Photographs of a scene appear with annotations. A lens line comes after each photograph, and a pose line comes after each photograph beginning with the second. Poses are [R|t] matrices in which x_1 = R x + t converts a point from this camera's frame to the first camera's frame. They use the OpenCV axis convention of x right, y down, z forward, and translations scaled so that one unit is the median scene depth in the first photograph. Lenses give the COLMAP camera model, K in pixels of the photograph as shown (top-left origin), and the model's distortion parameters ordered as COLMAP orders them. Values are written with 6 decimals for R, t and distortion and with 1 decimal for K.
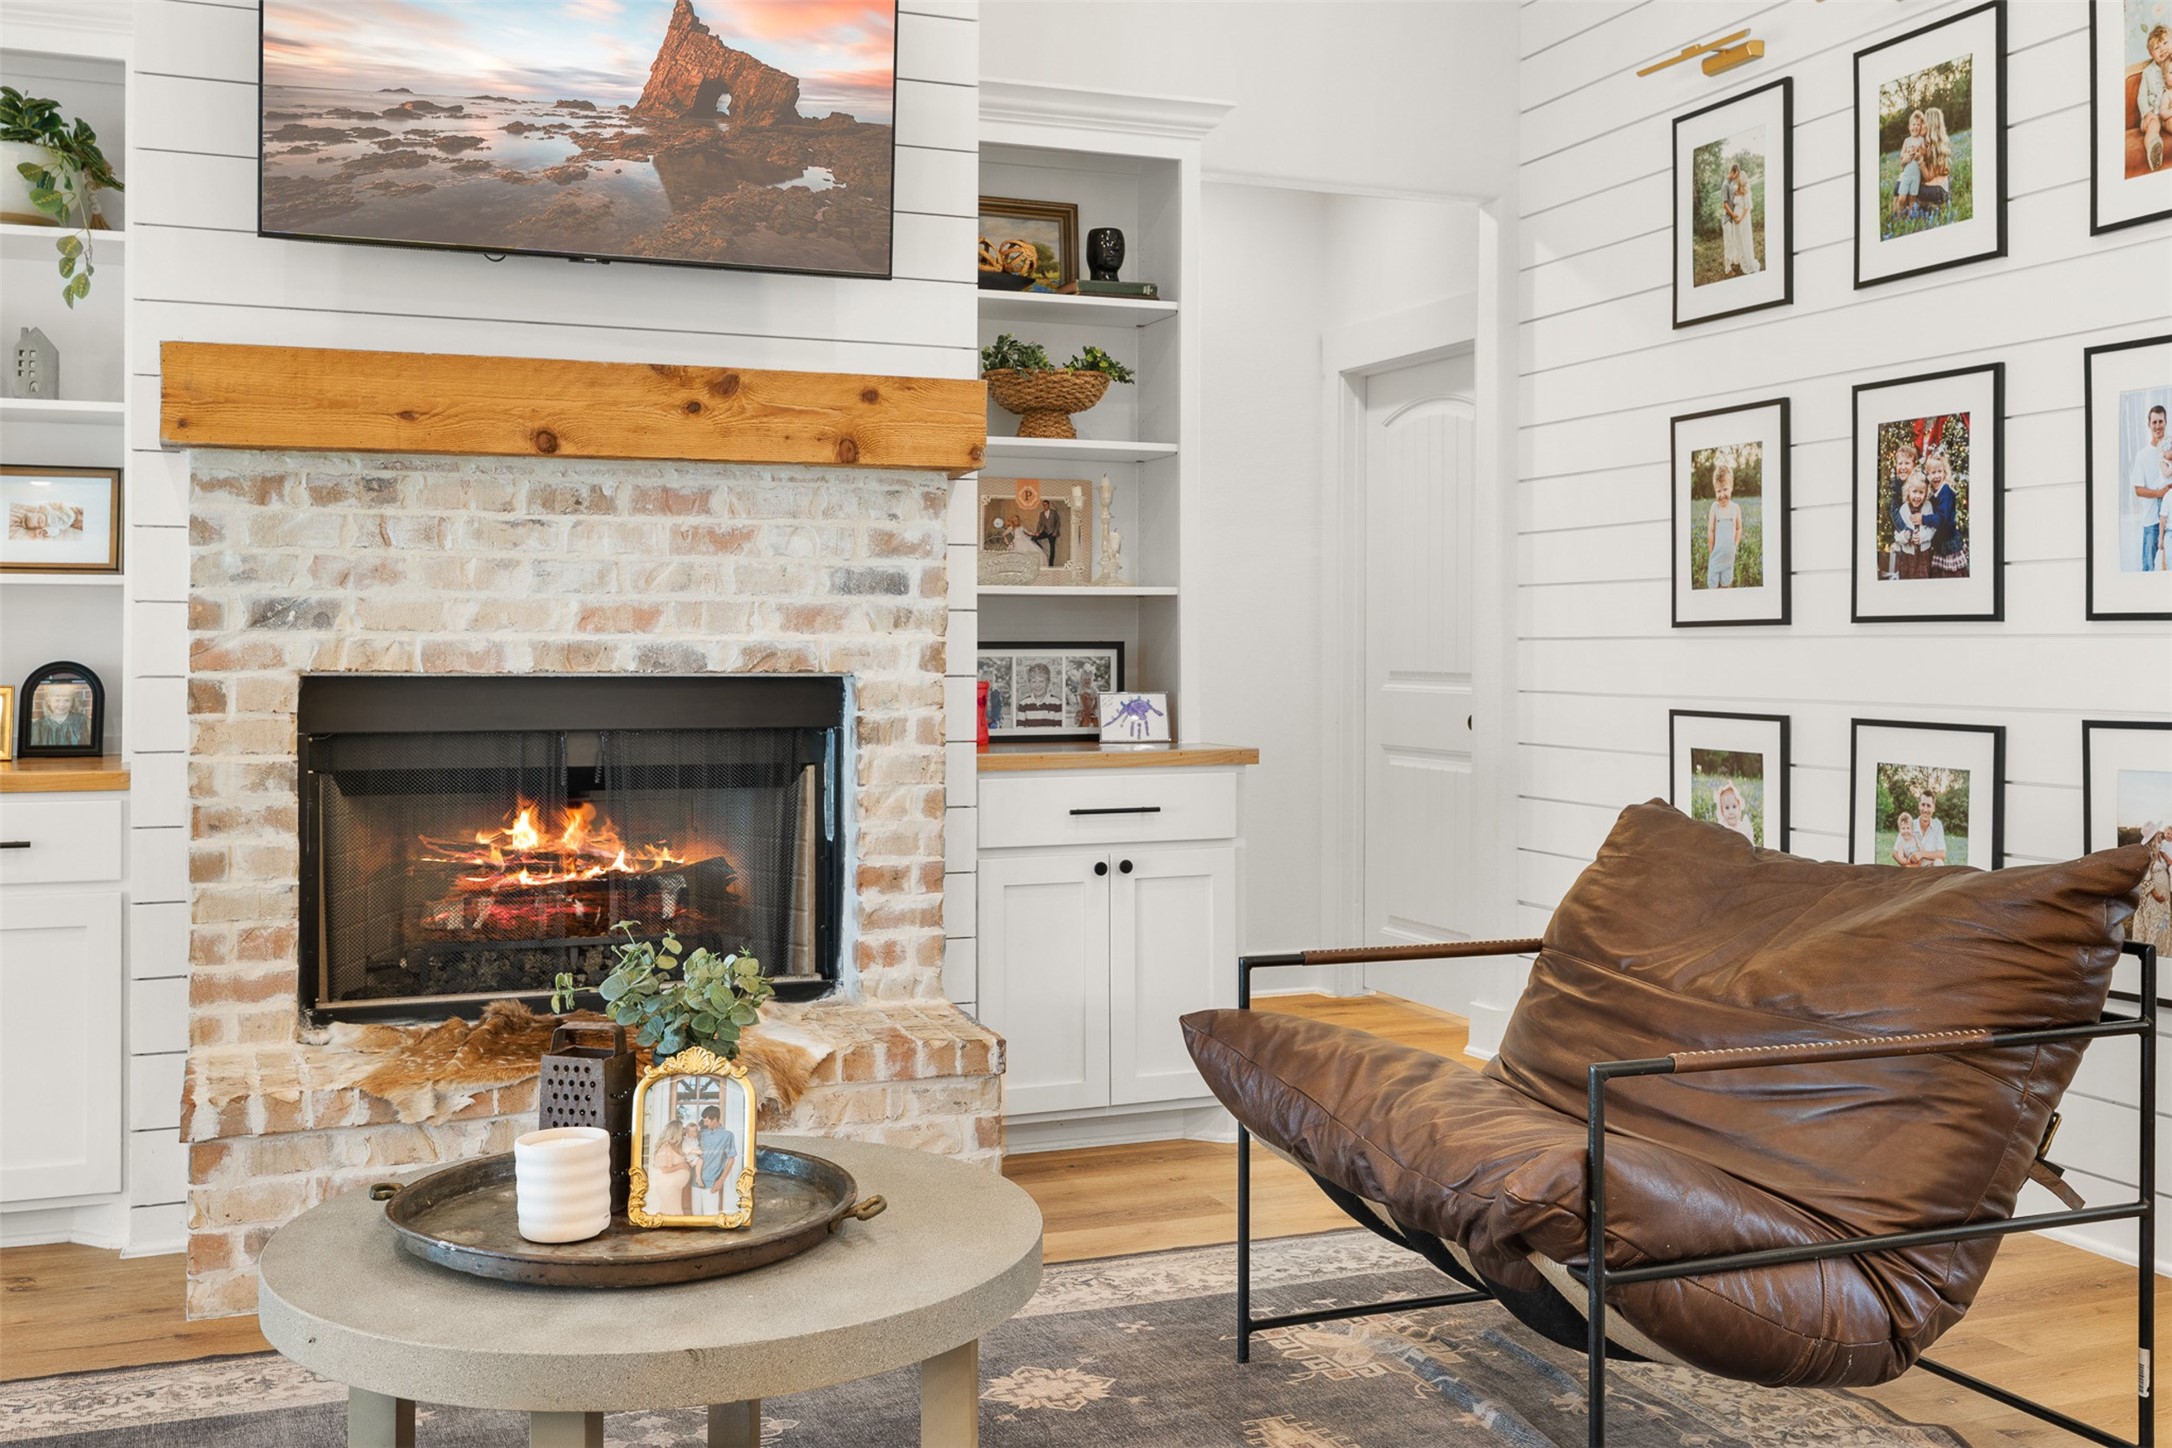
lens RADIAL K [[2116.2, 0, 1077.4], [0, 2116.2, 627.3], [0, 0, 1]] dist [0.004174, 0.000000]
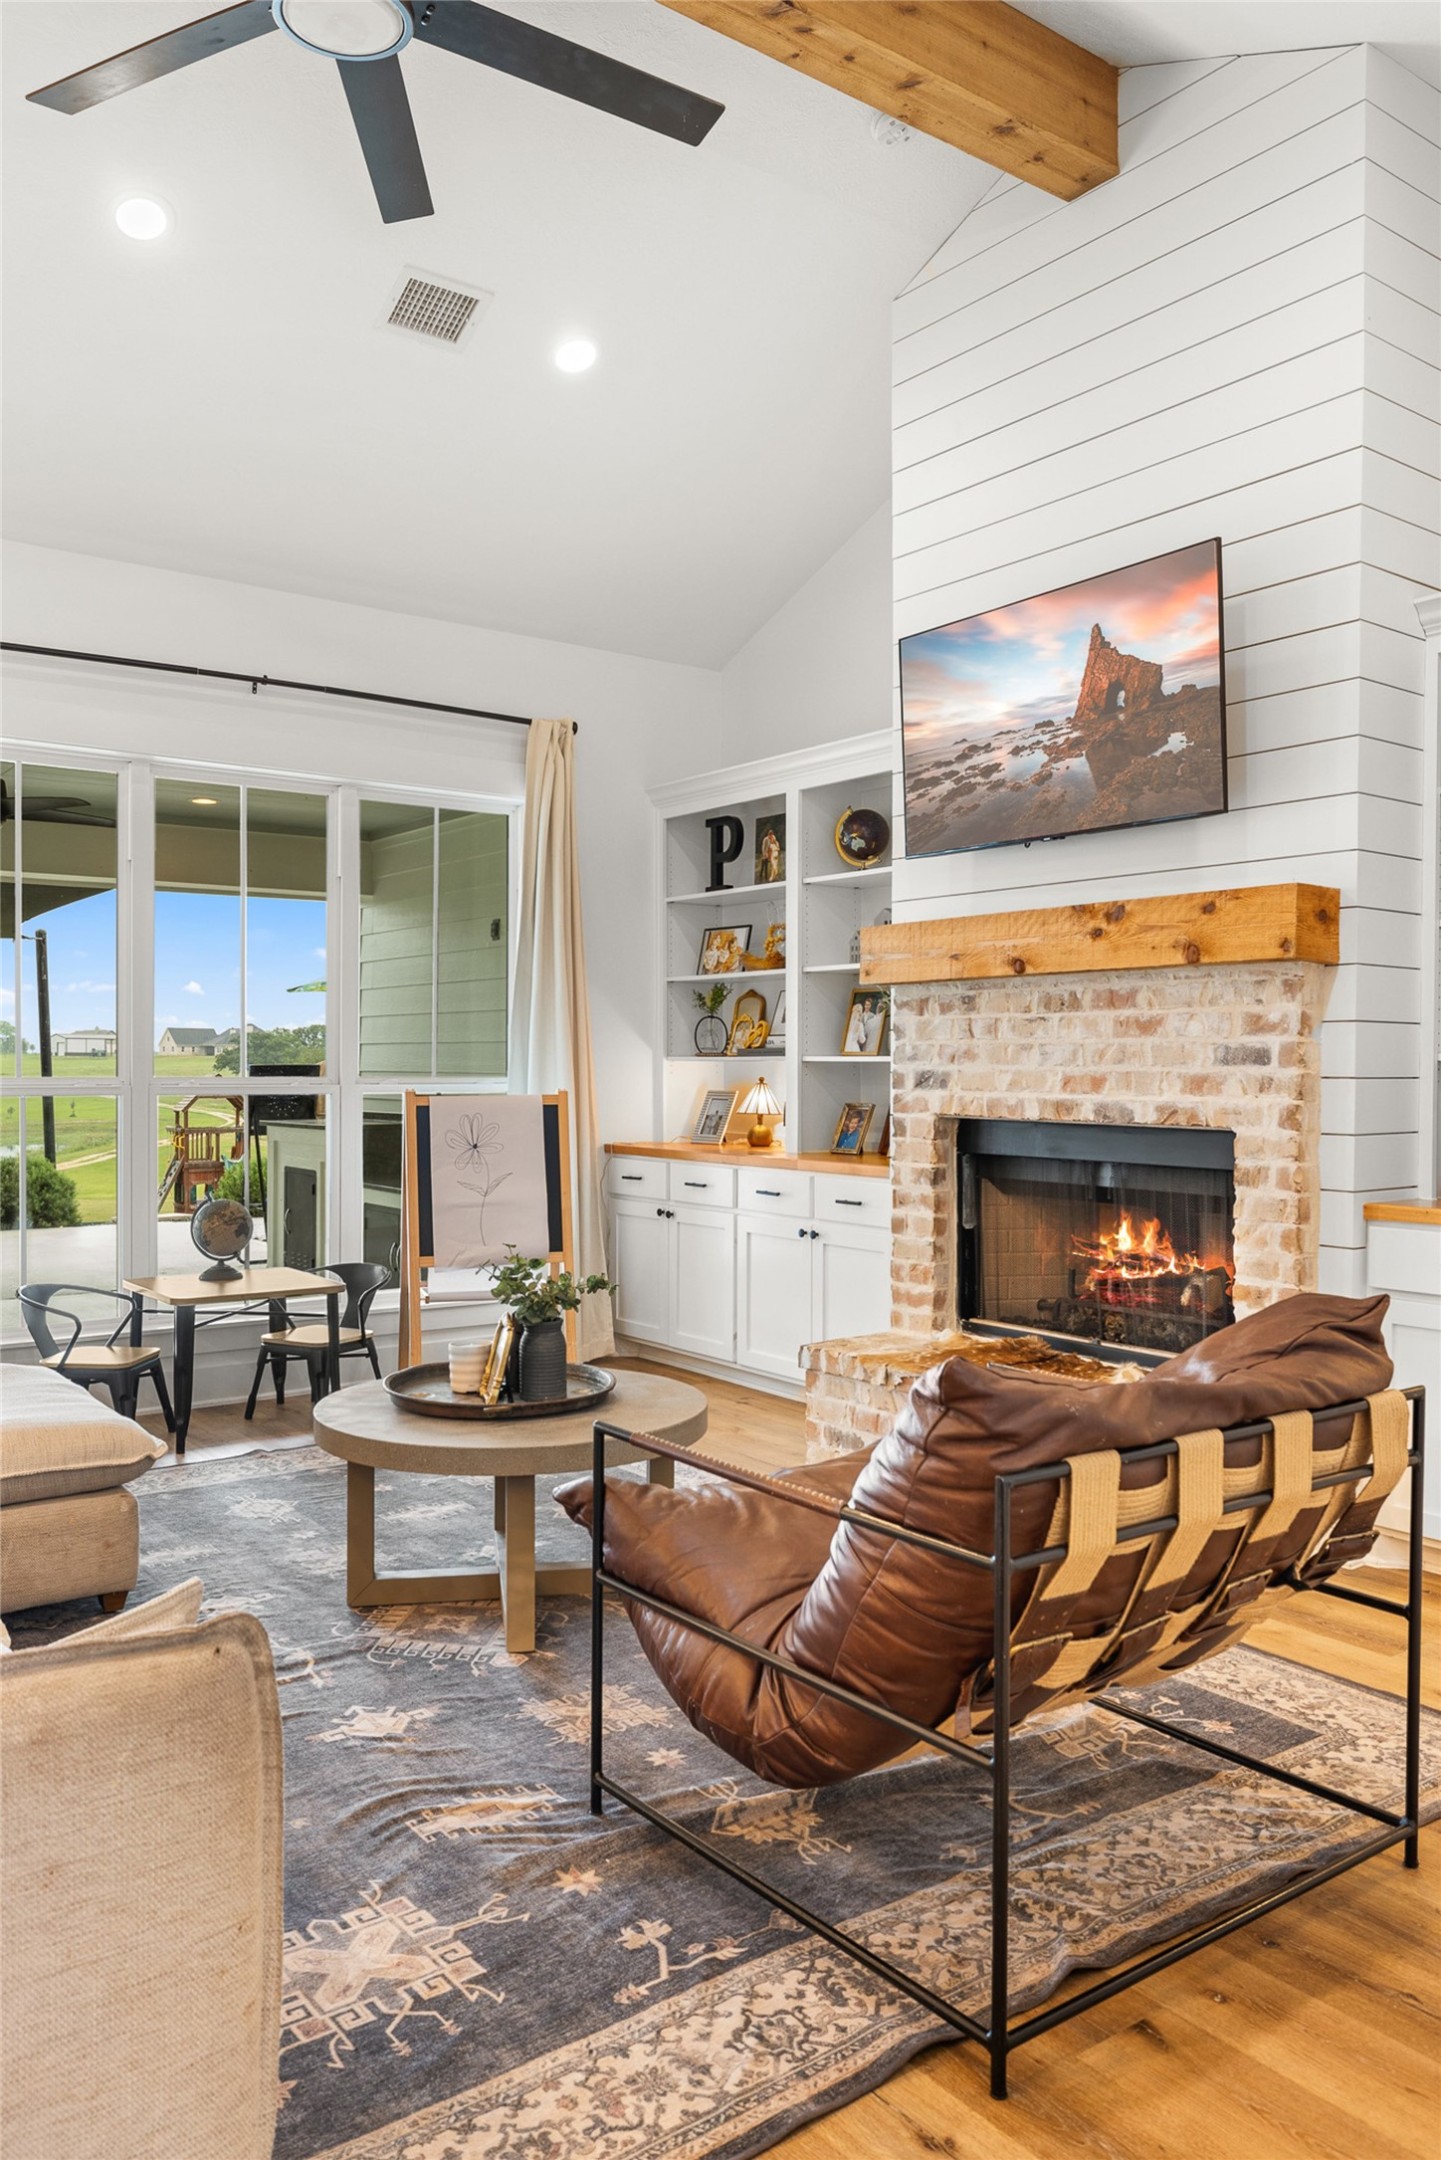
lens RADIAL K [[1580.4, 0, 715.3], [0, 1580.4, 1080.4], [0, 0, 1]] dist [-0.004764, 0.001344]
pose [[0.261405, 0.007495, -0.965200, 0.743809], [0.002353, 0.999962, 0.008402, -0.015799], [0.965226, -0.004467, 0.261377, 0.478994]]
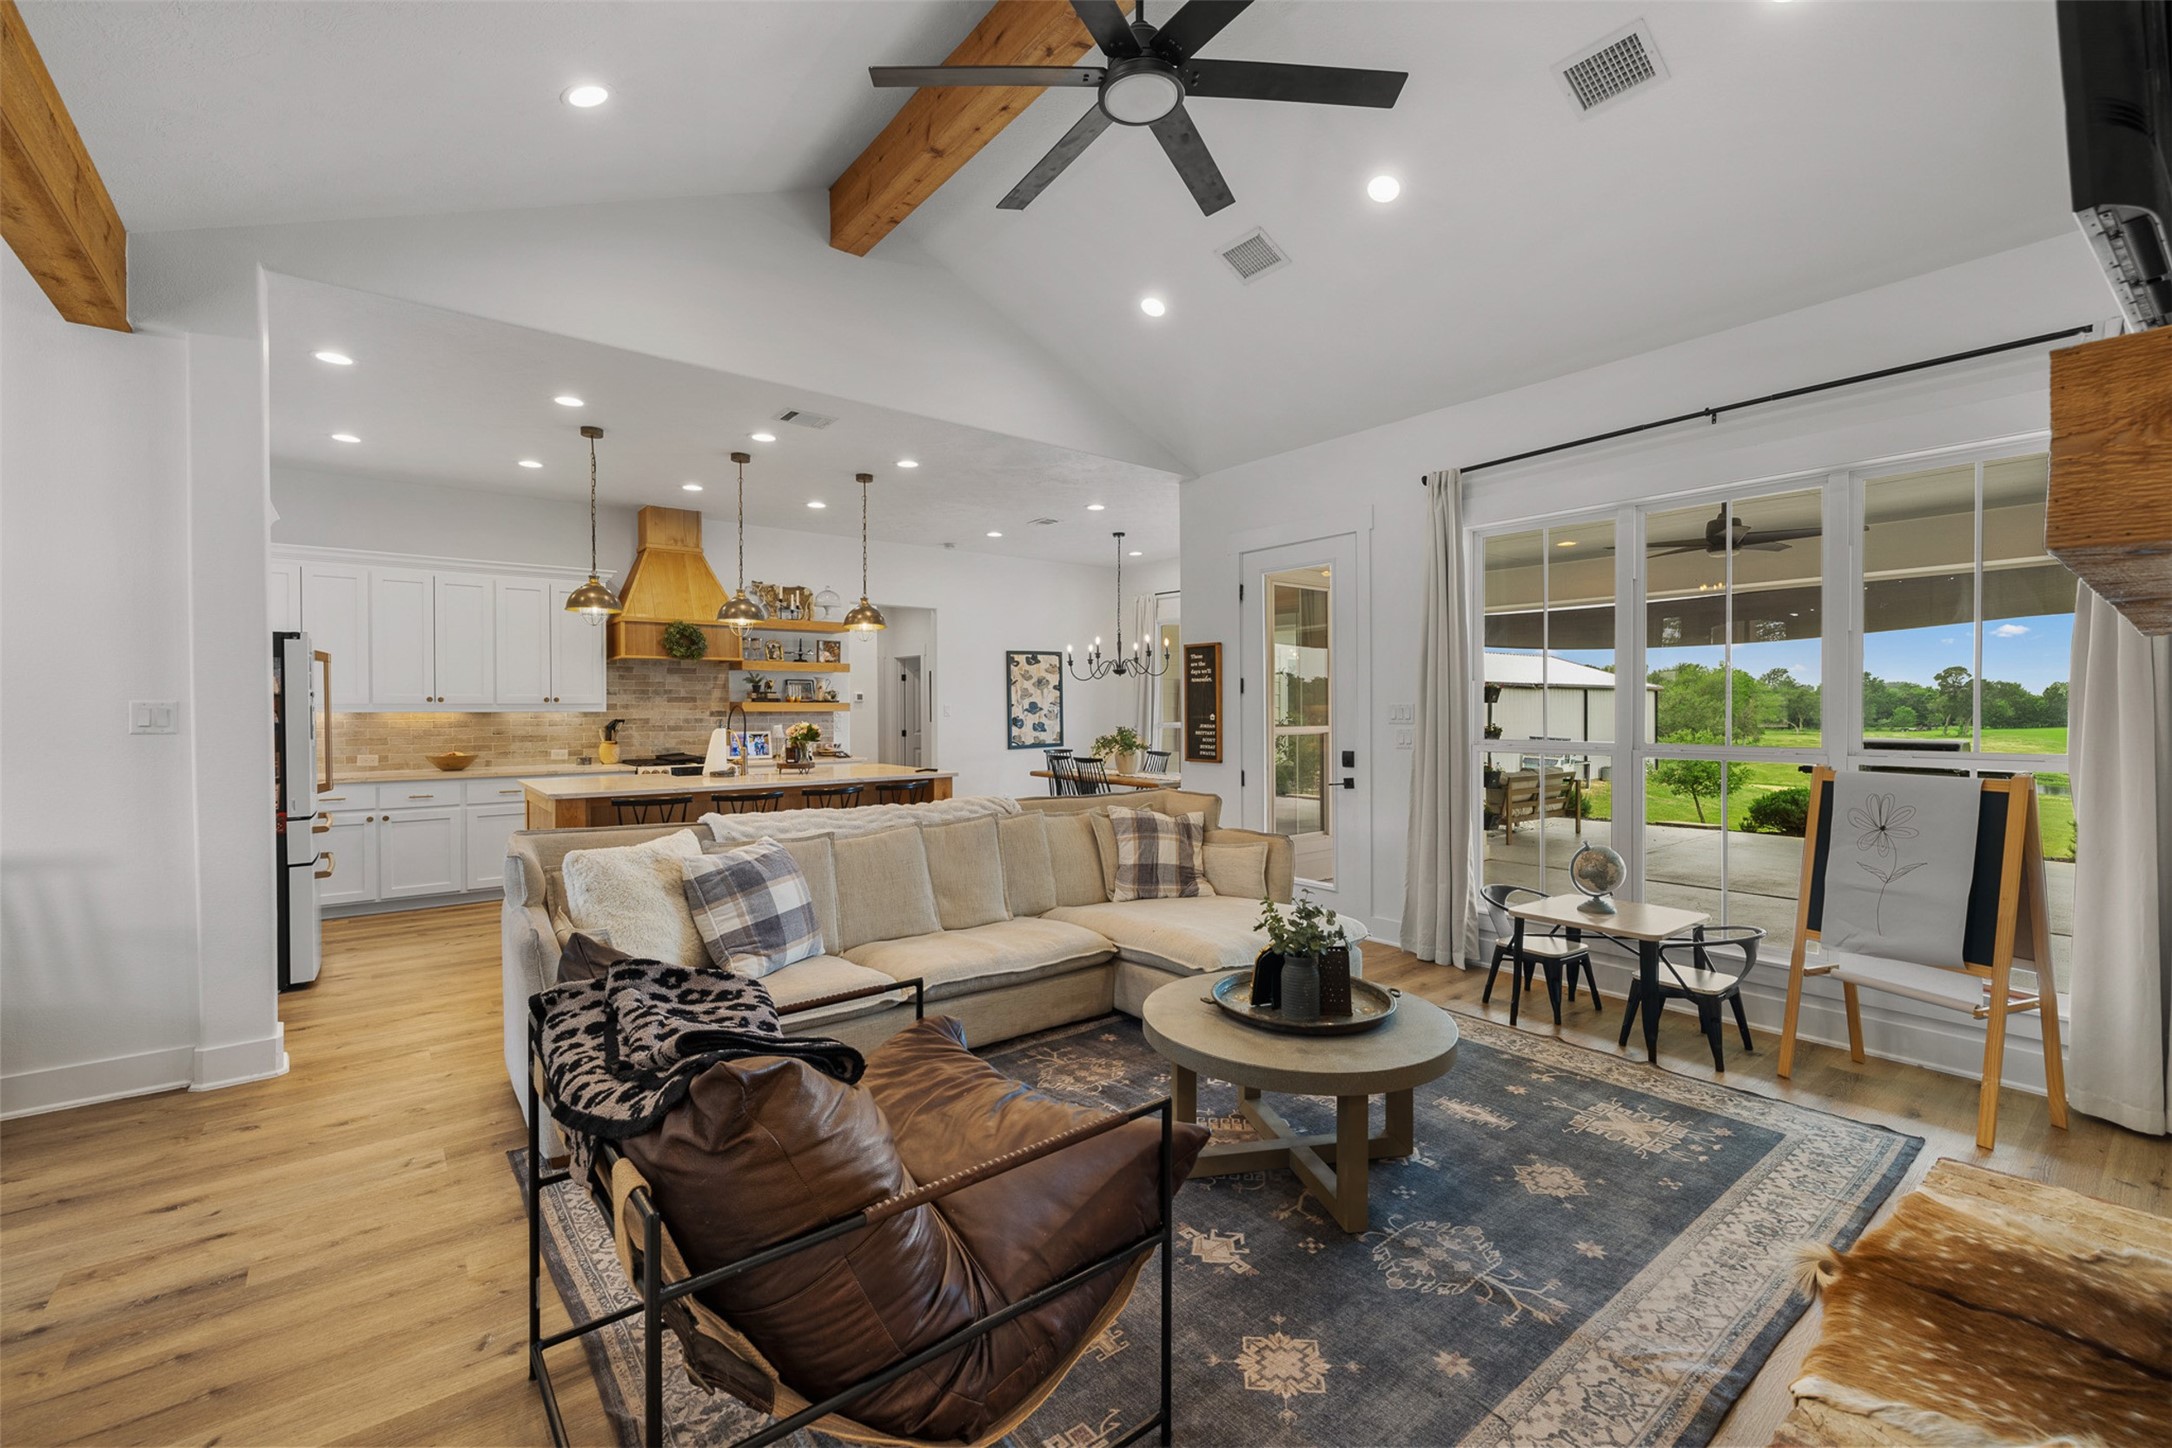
lens RADIAL K [[912.8, 0, 1076.5], [0, 912.8, 715.7], [0, 0, 1]] dist [-0.000568, 0.000023]
pose [[-0.956848, 0.004038, -0.290562, 0.216198], [0.002931, 0.999987, 0.004246, -0.045540], [0.290575, 0.003211, -0.956847, 1.165762]]
